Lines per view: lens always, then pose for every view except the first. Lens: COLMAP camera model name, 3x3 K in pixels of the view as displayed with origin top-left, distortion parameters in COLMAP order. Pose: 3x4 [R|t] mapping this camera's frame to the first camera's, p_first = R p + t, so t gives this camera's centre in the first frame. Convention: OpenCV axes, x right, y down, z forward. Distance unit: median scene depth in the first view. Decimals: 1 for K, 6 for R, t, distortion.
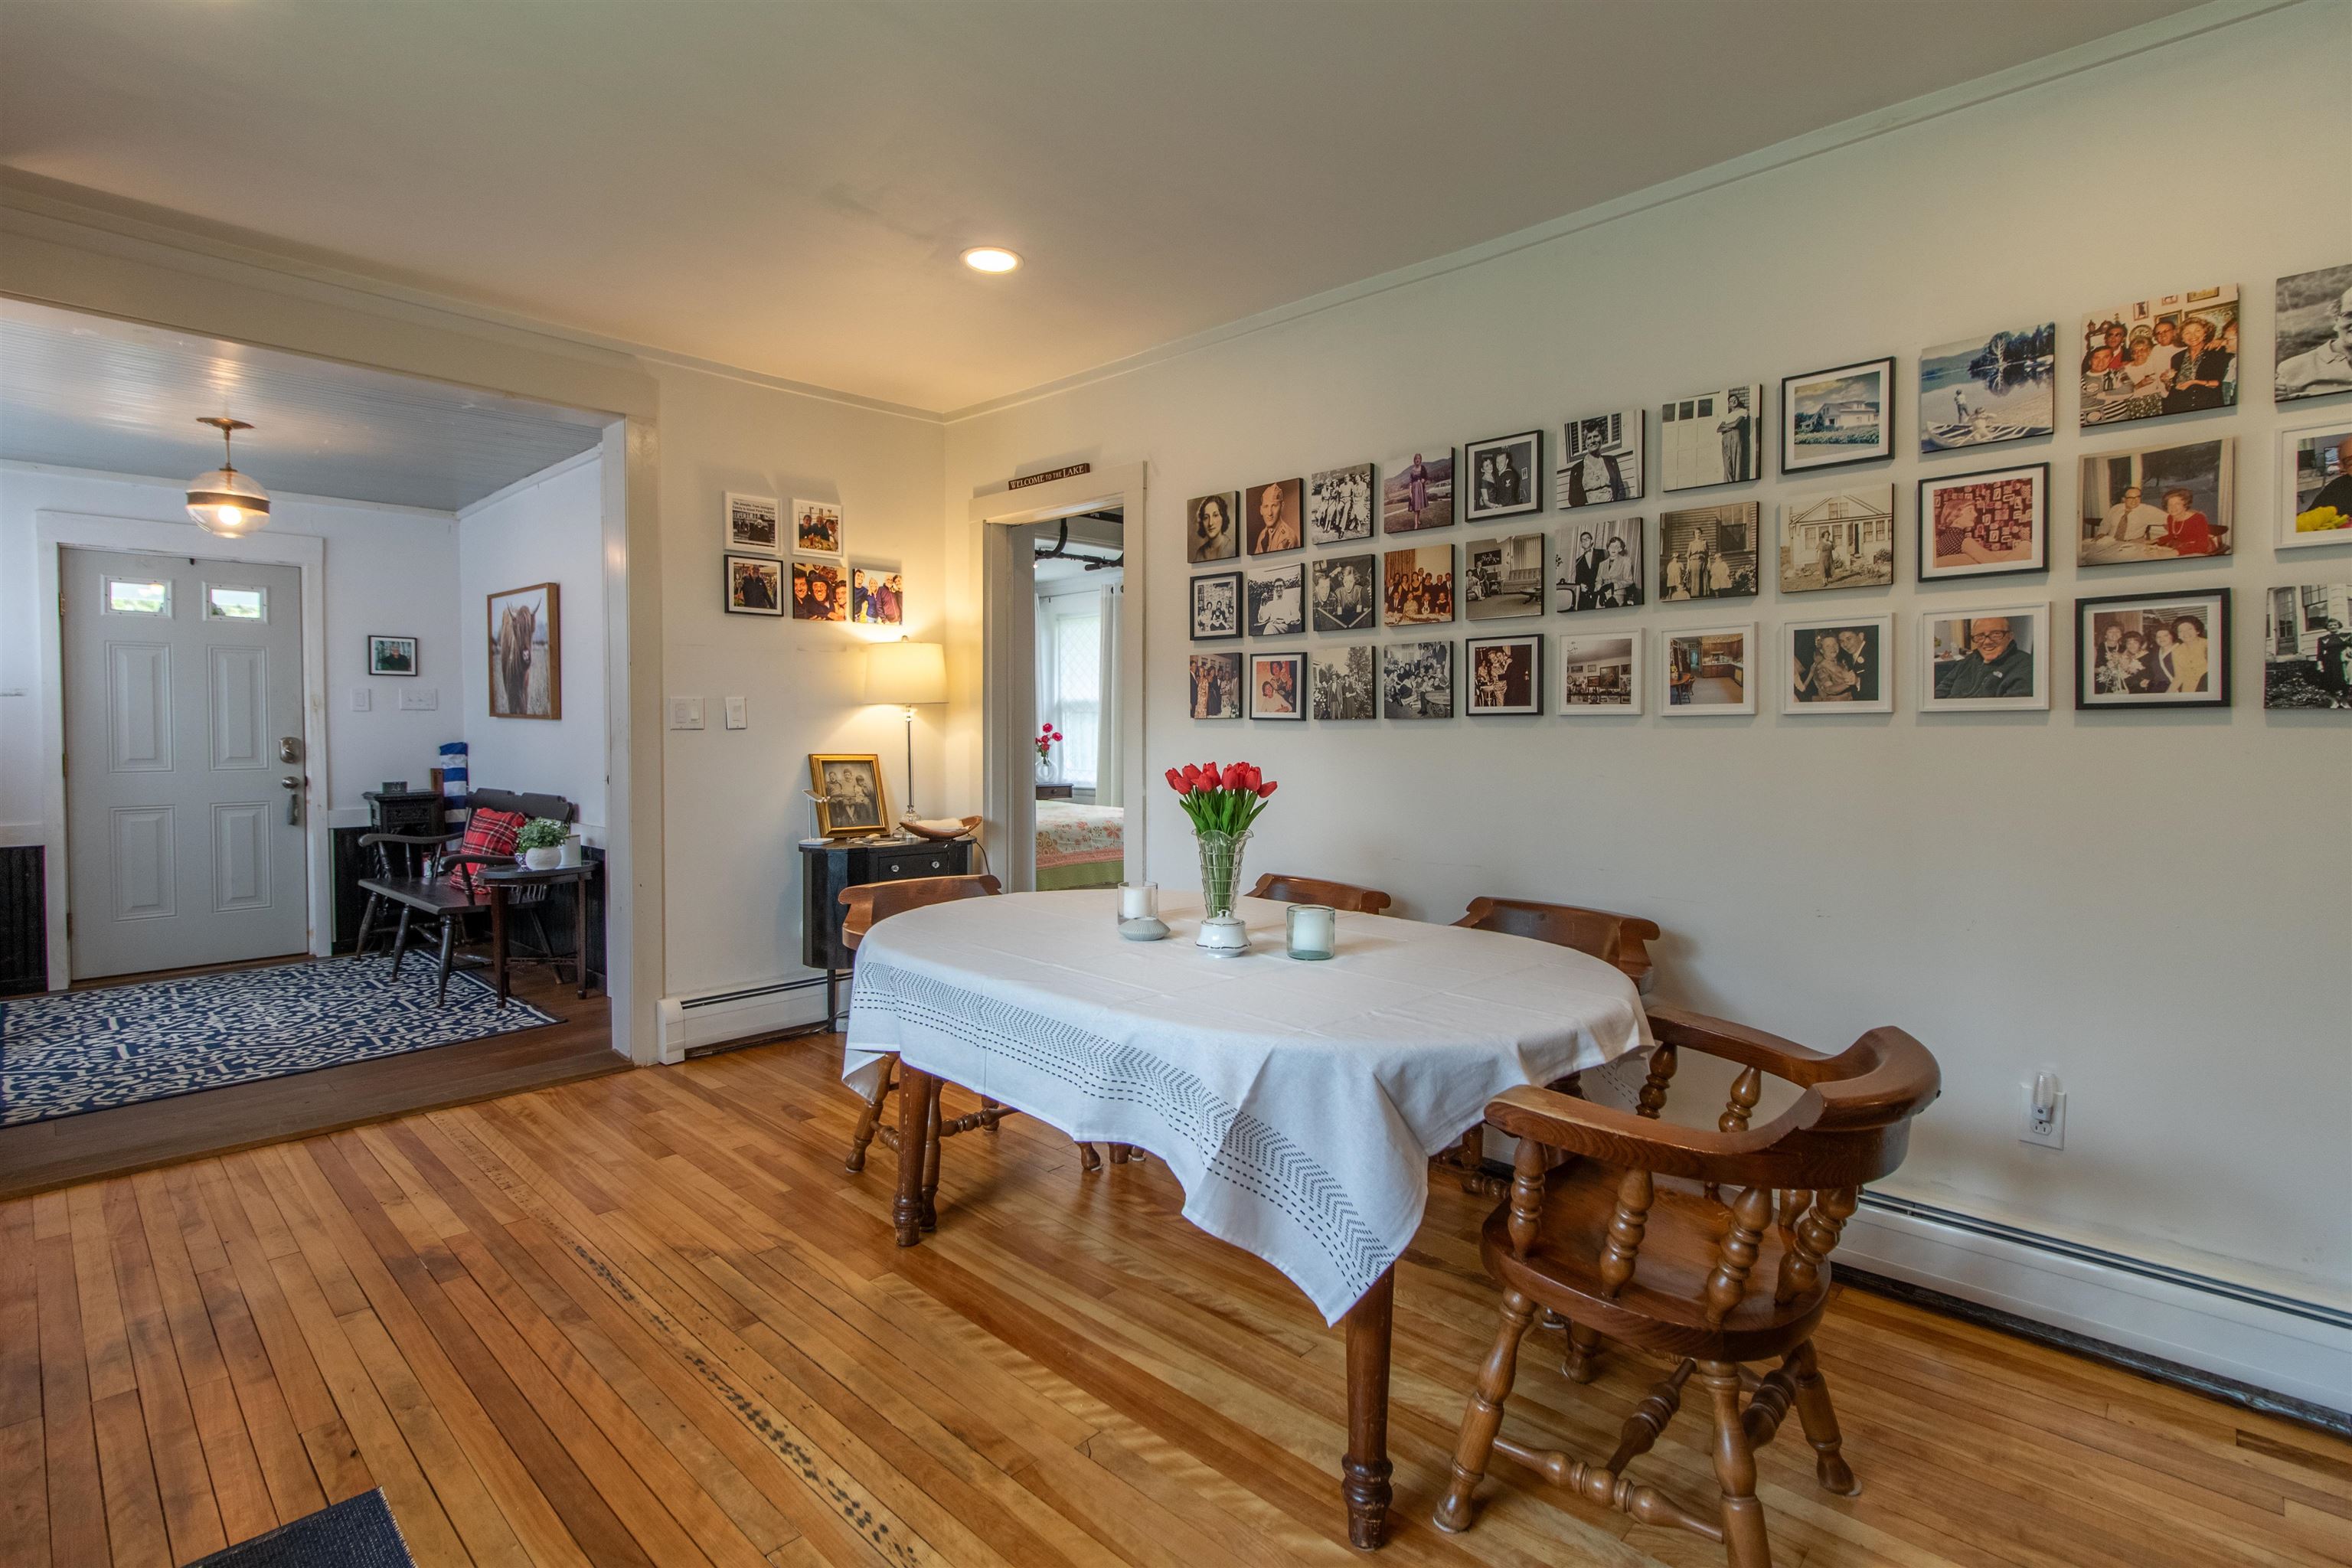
lens RADIAL K [[1074.4, 0, 1176.6], [0, 1074.4, 746.2], [0, 0, 1]] dist [0.013812, 0.000362]
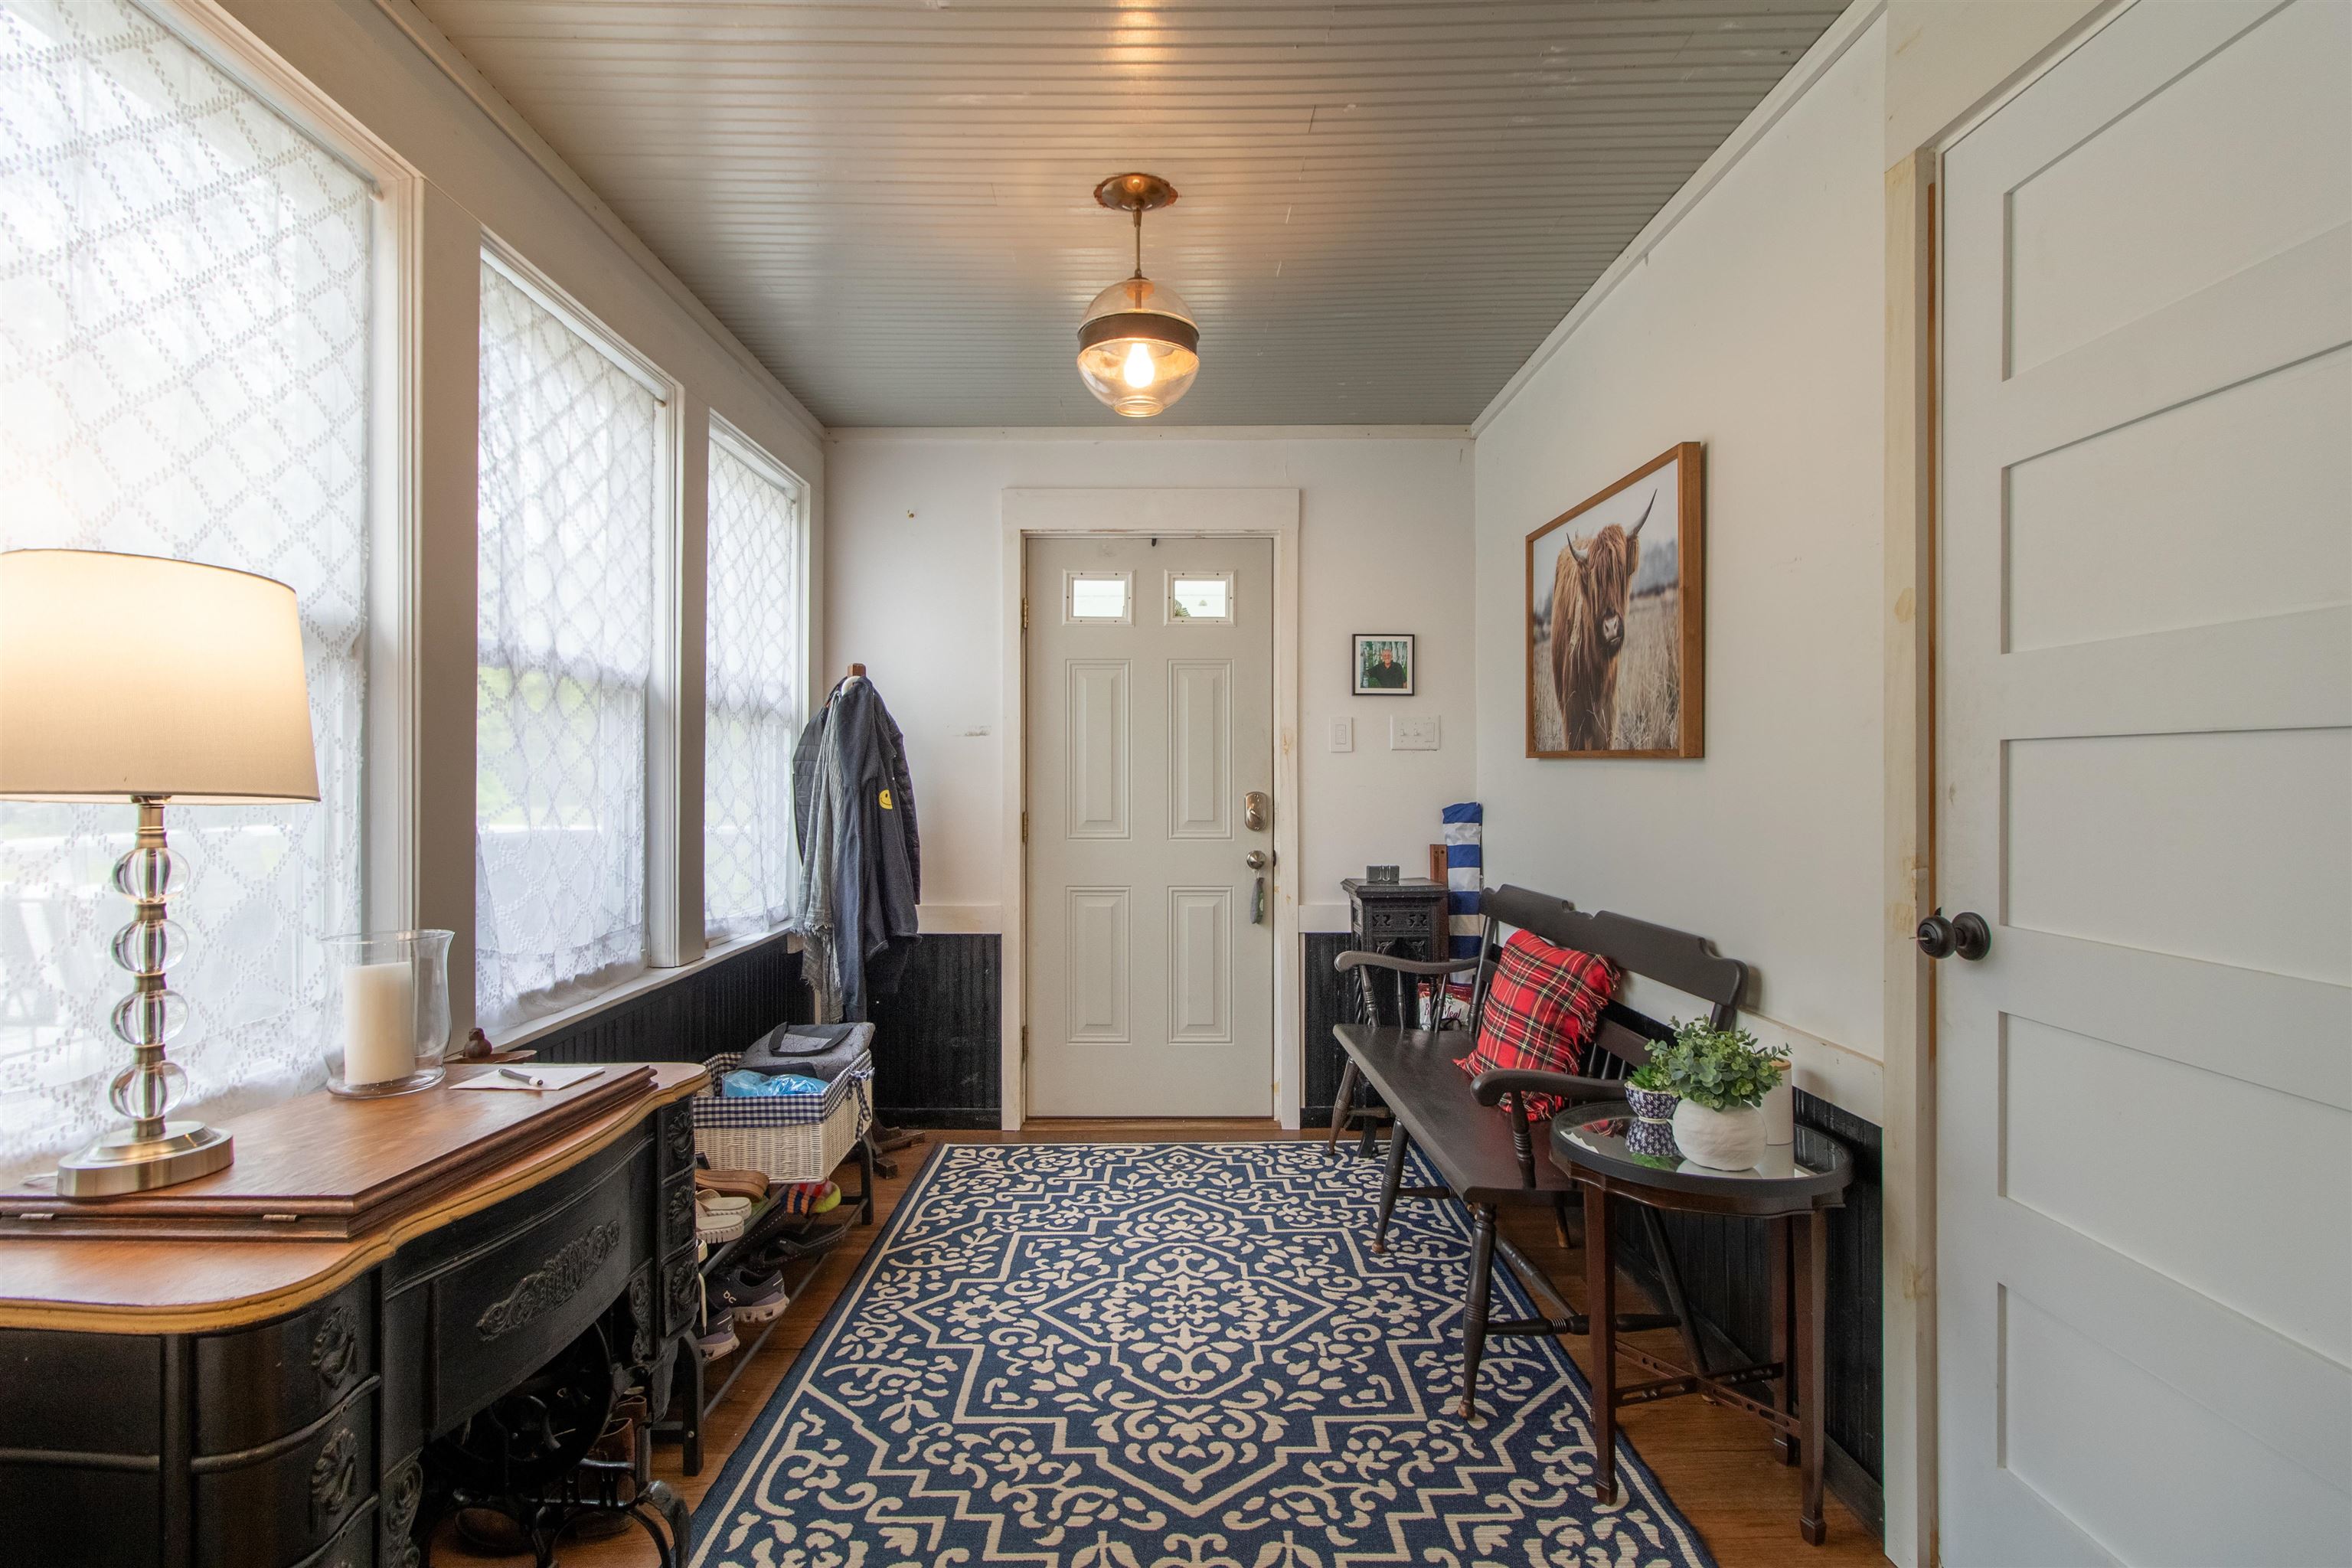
lens RADIAL K [[1100.0, 0, 1152.5], [0, 1100.0, 776.8], [0, 0, 1]] dist [-0.001006, 0.000200]
pose [[0.676166, 0.001458, -0.736748, -0.364075], [-0.017026, 0.999762, -0.013647, -0.007317], [0.736553, 0.021771, 0.676029, 0.498245]]
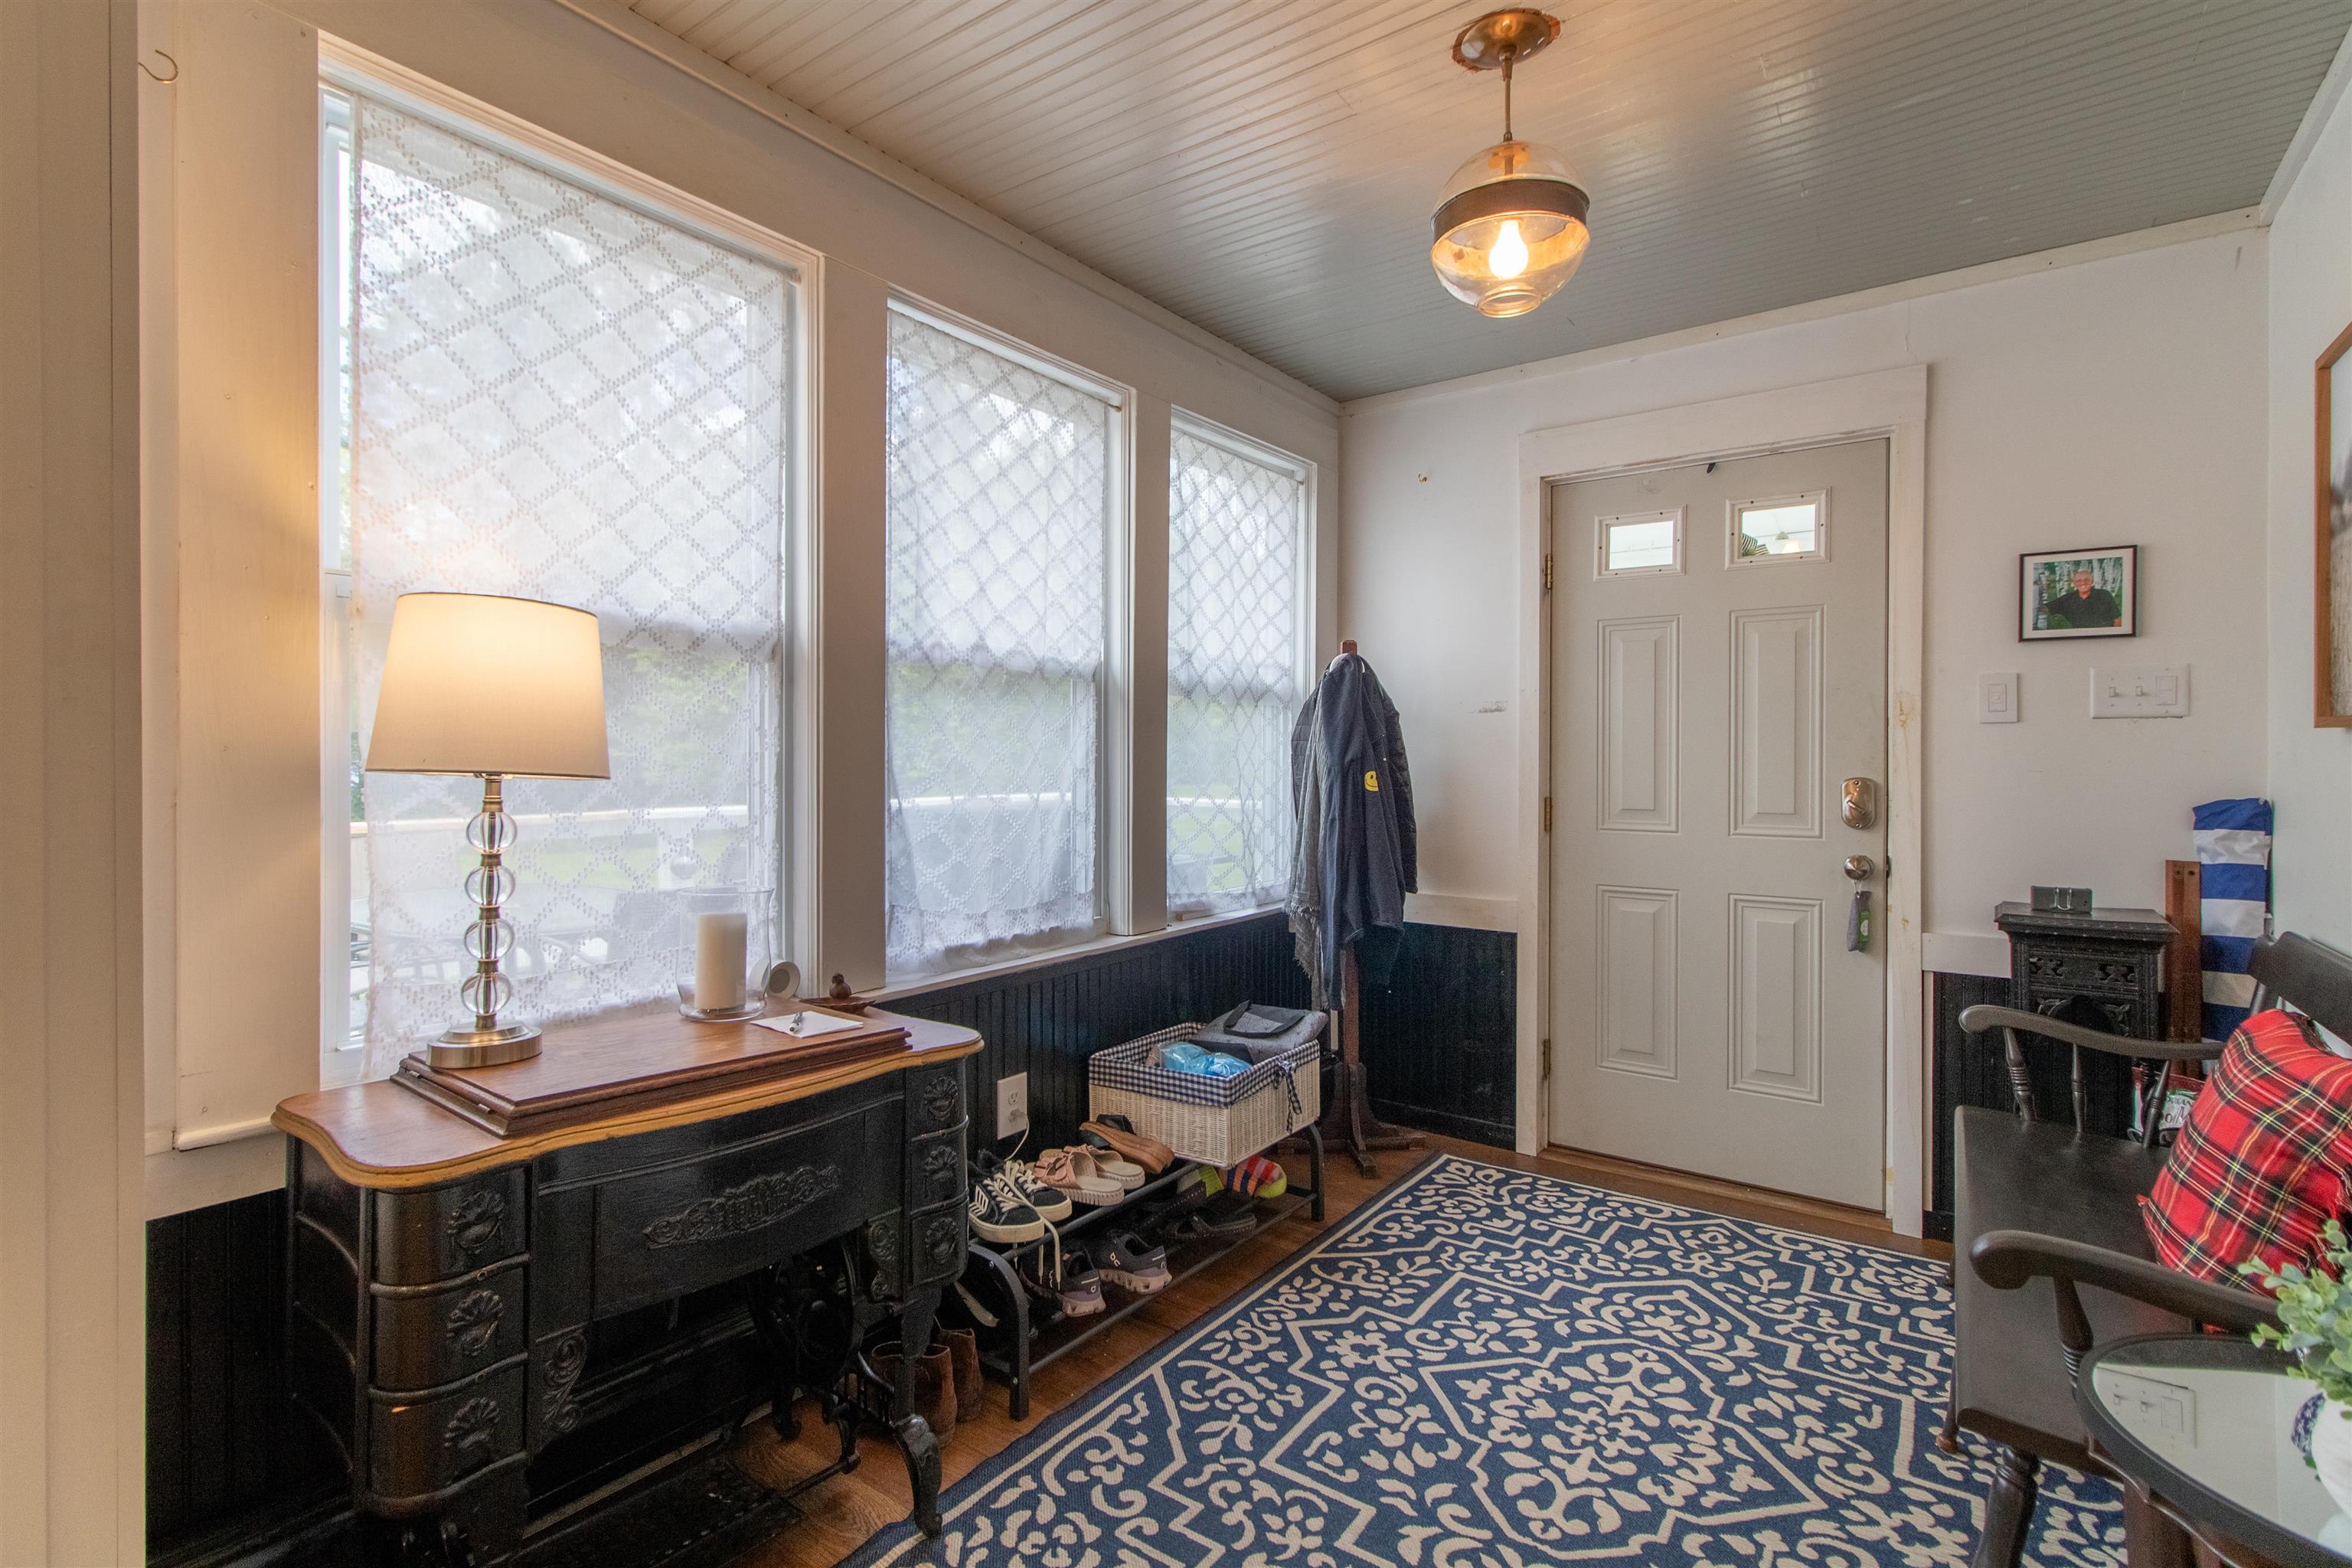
lens RADIAL K [[1084.2, 0, 1177.9], [0, 1084.2, 761.2], [0, 0, 1]] dist [0.000809, 0.000376]
pose [[0.113715, 0.006502, -0.993492, -0.354535], [-0.022229, 0.999745, 0.003998, -0.010998], [0.993265, 0.021629, 0.113830, 0.632778]]
